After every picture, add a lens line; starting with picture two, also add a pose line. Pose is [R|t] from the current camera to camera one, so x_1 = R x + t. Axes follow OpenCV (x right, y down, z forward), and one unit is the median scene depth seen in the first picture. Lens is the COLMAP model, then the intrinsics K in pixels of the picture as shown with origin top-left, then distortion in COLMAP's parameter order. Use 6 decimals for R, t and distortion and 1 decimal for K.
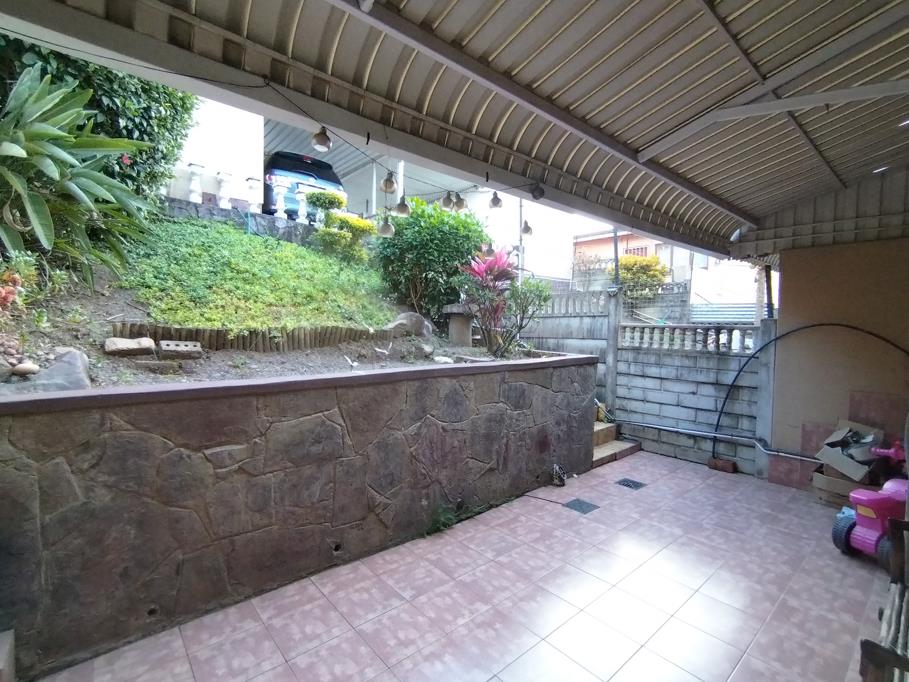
lens RADIAL K [[428.2, 0, 447.3], [0, 428.2, 343.0], [0, 0, 1]] dist [-0.006956, 0.002249]
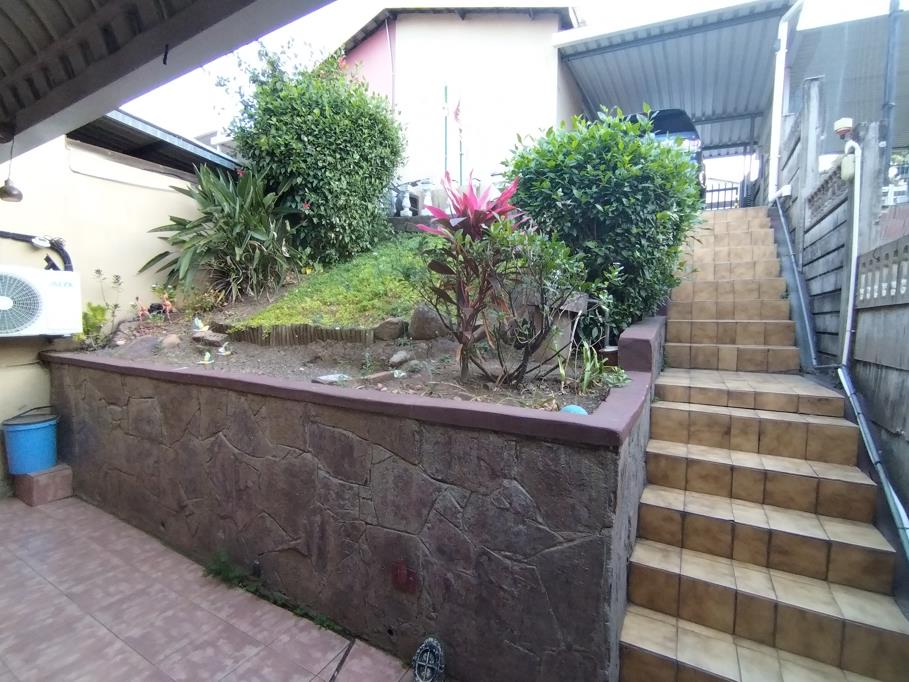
lens RADIAL K [[428.2, 0, 446.1], [0, 428.2, 344.9], [0, 0, 1]] dist [-0.006956, 0.002249]
pose [[0.338102, 0.052286, -0.939656, 1.023319], [-0.045611, 0.998193, 0.039132, -0.063148], [0.940004, 0.029628, 0.339876, 1.321915]]
